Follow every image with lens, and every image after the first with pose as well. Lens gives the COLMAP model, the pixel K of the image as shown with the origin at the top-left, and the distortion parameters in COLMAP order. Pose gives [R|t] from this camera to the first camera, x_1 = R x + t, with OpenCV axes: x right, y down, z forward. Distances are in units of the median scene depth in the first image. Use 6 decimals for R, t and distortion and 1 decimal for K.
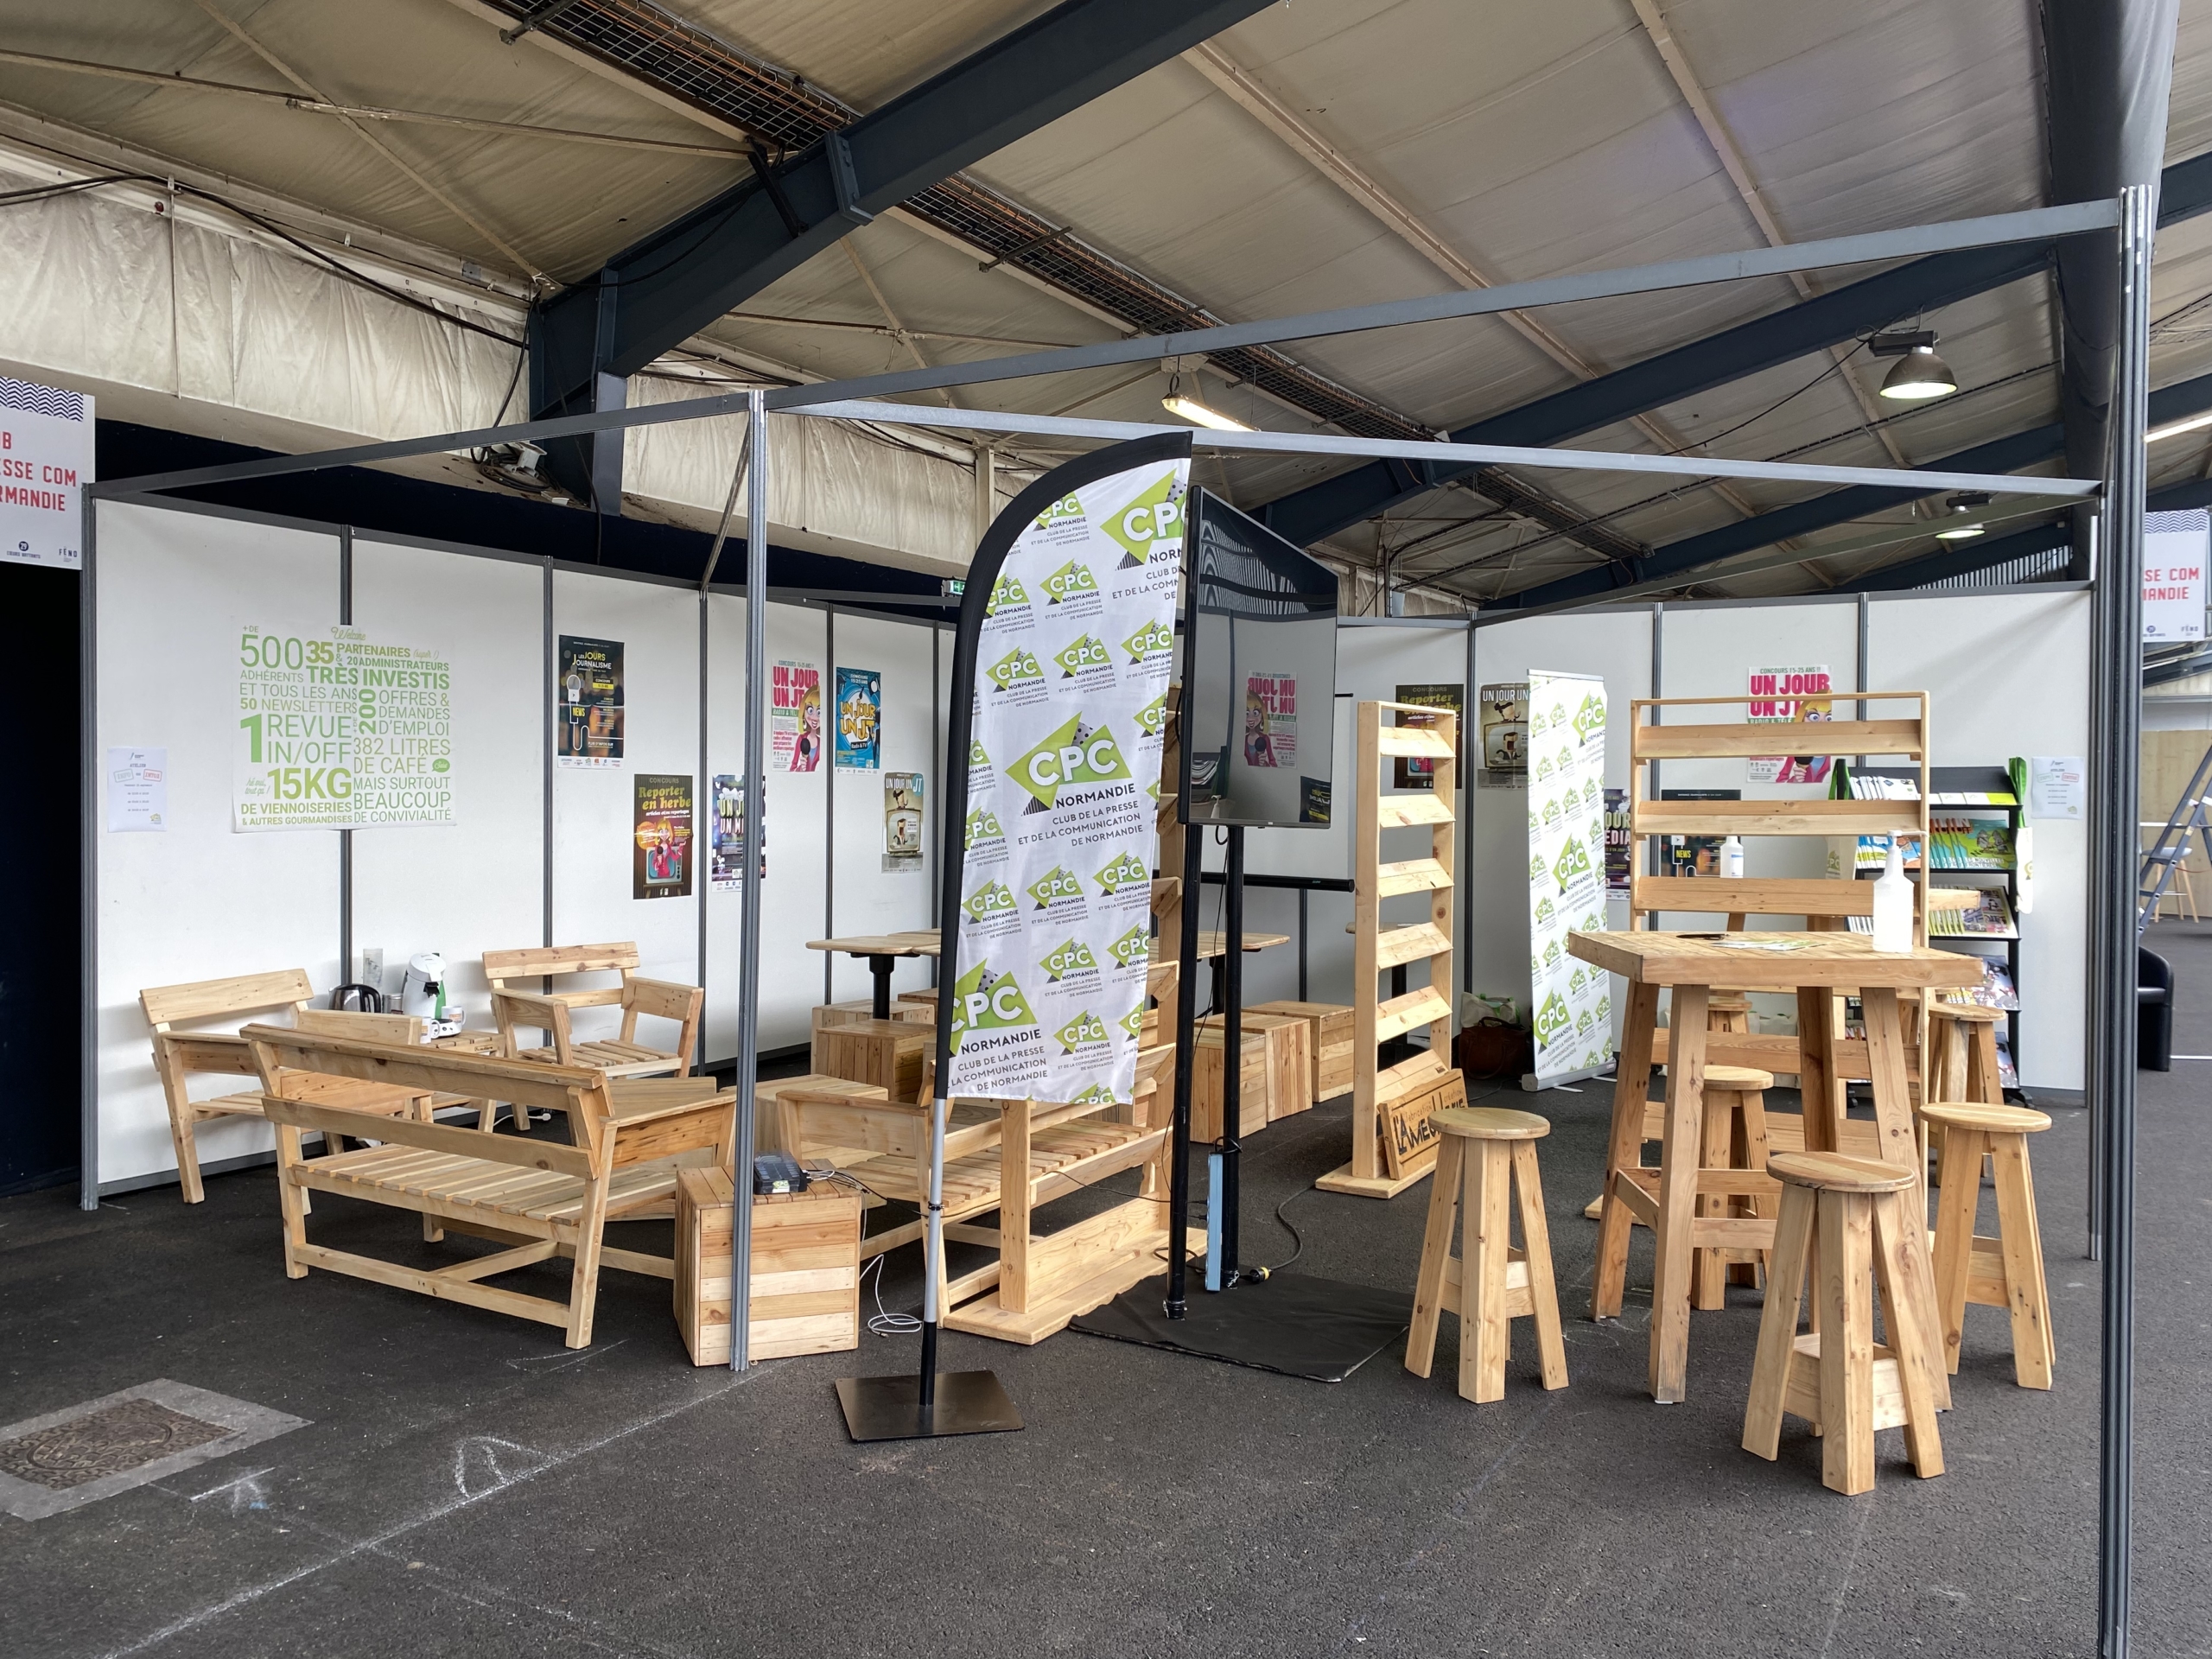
lens RADIAL K [[1697.5, 0, 1090.7], [0, 1697.5, 819.0], [0, 0, 1]] dist [0.001648, -0.016016]
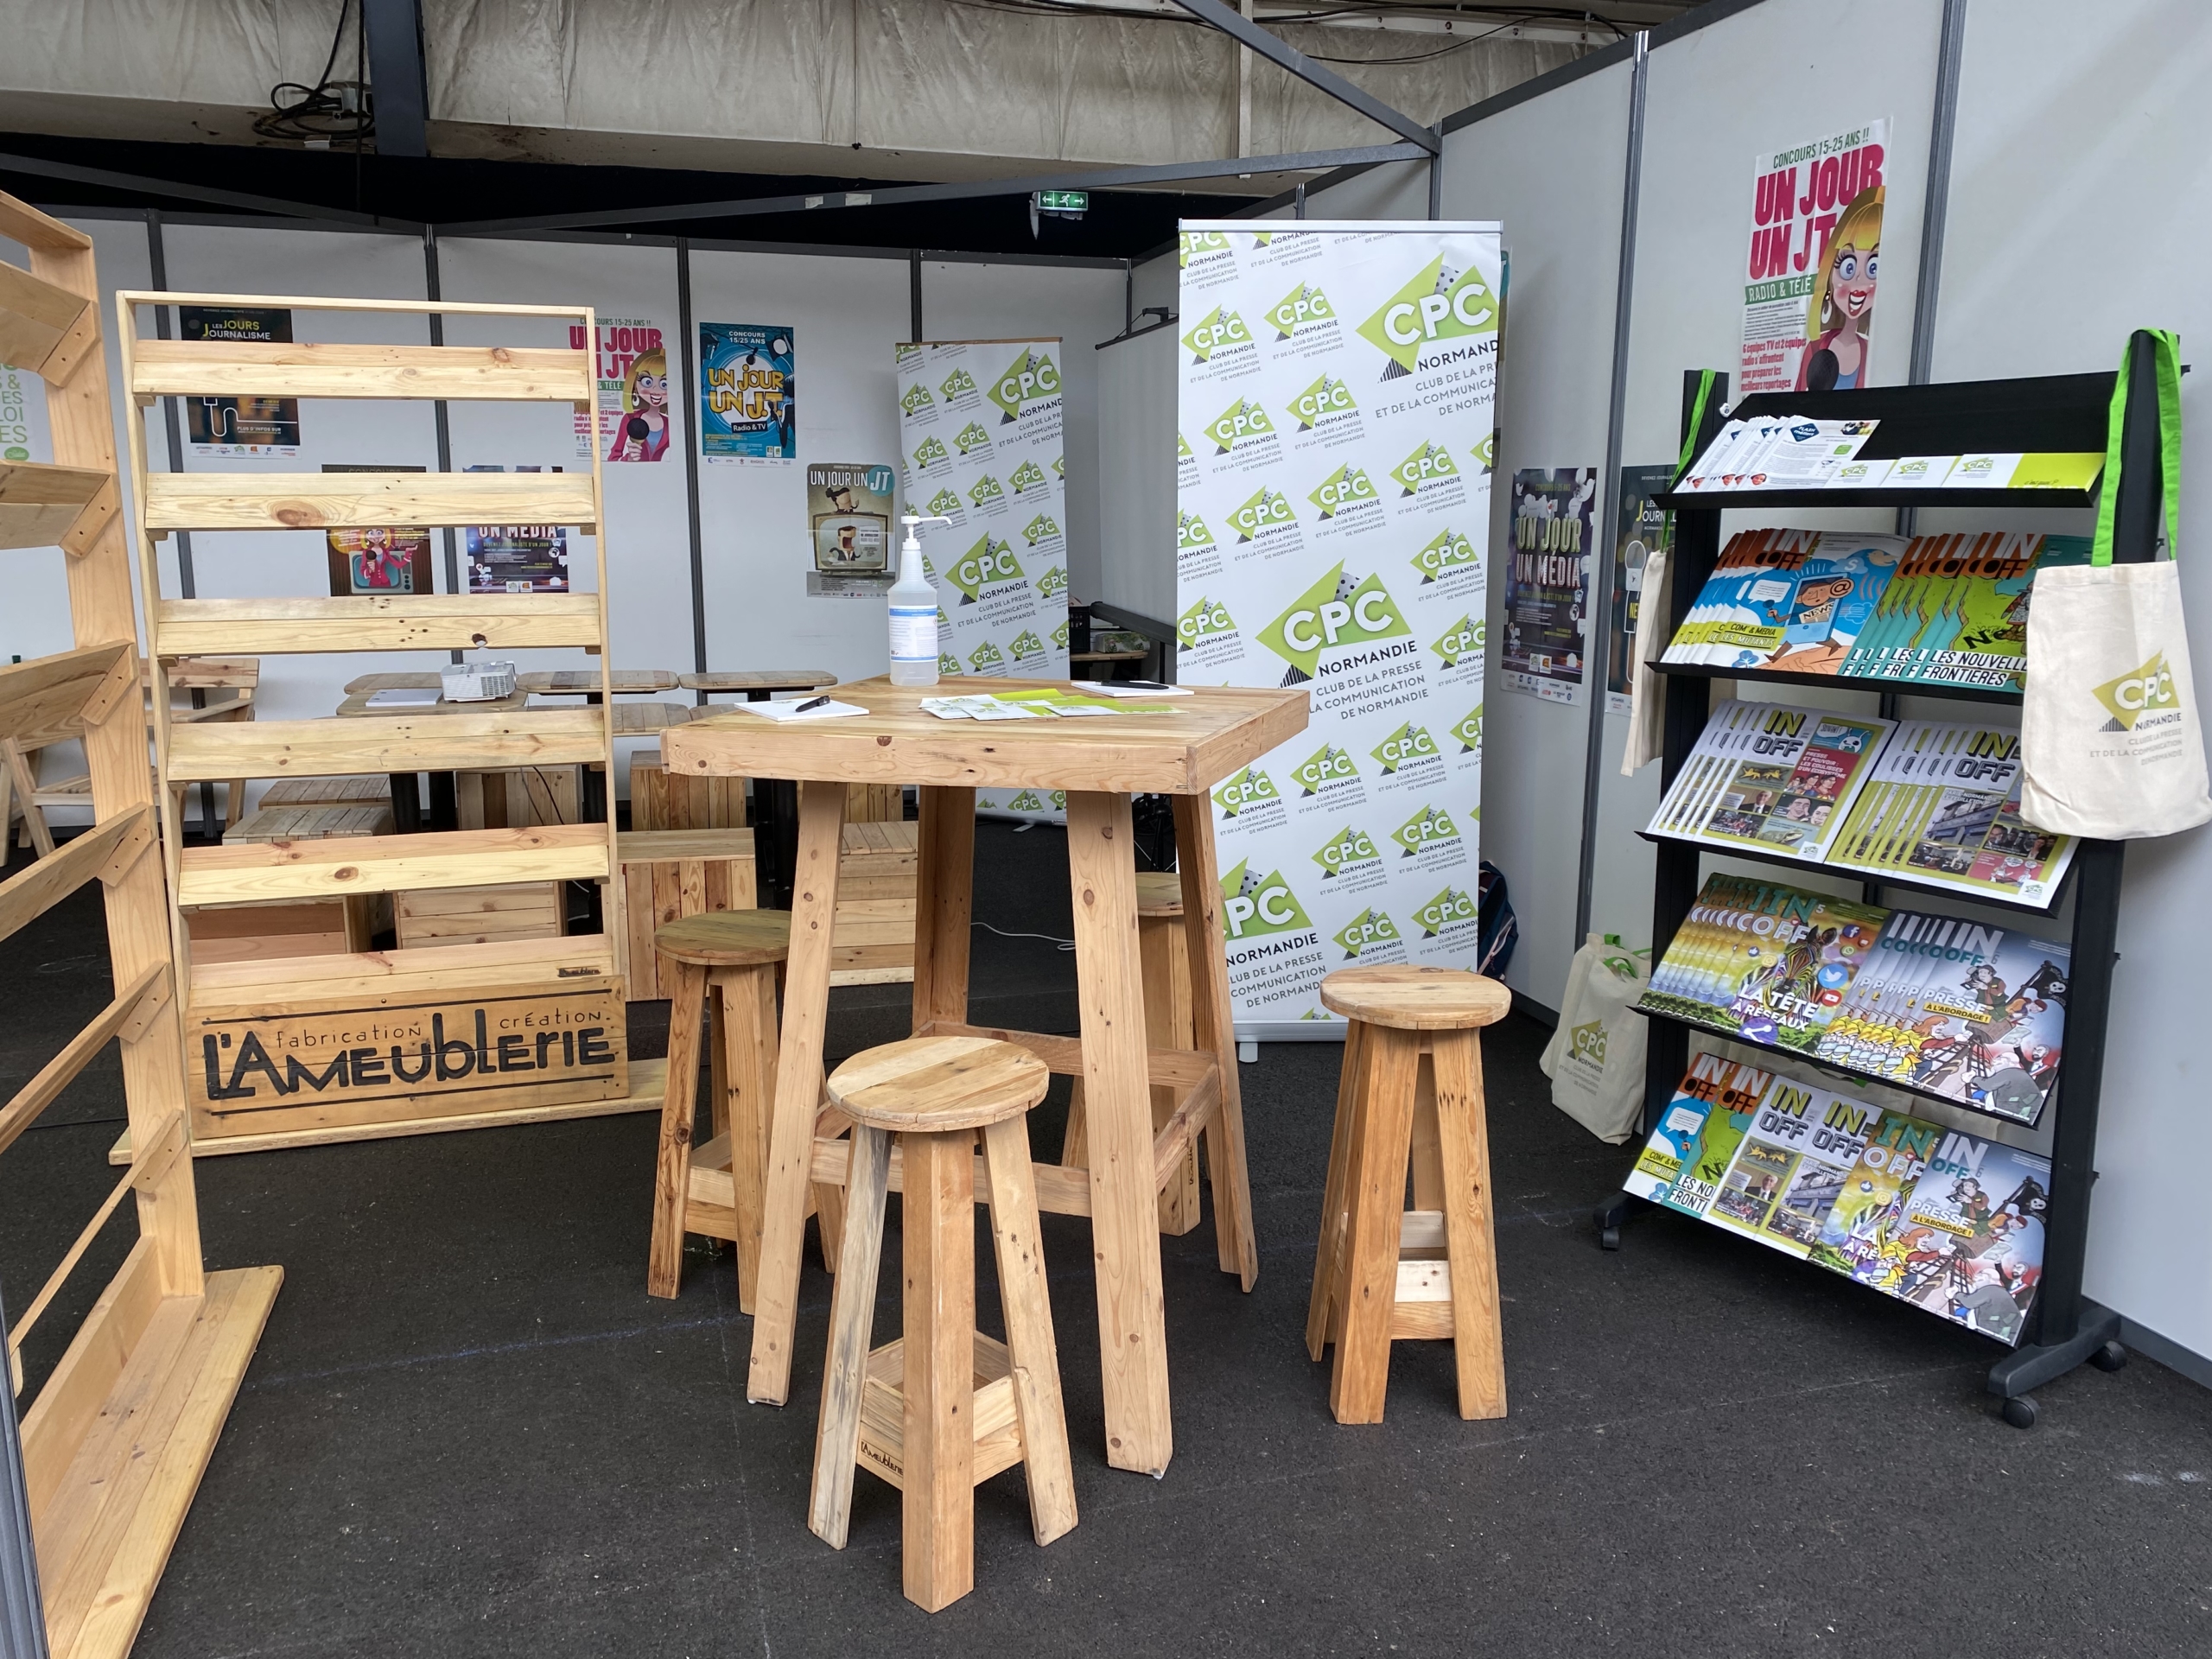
lens RADIAL K [[1697.5, 0, 1105.7], [0, 1697.5, 844.7], [0, 0, 1]] dist [0.001648, -0.016016]
pose [[0.722245, 0.135171, -0.678300, 0.552515], [-0.015158, 0.983574, 0.179867, 0.002265], [0.691471, -0.119627, 0.712430, 0.561666]]
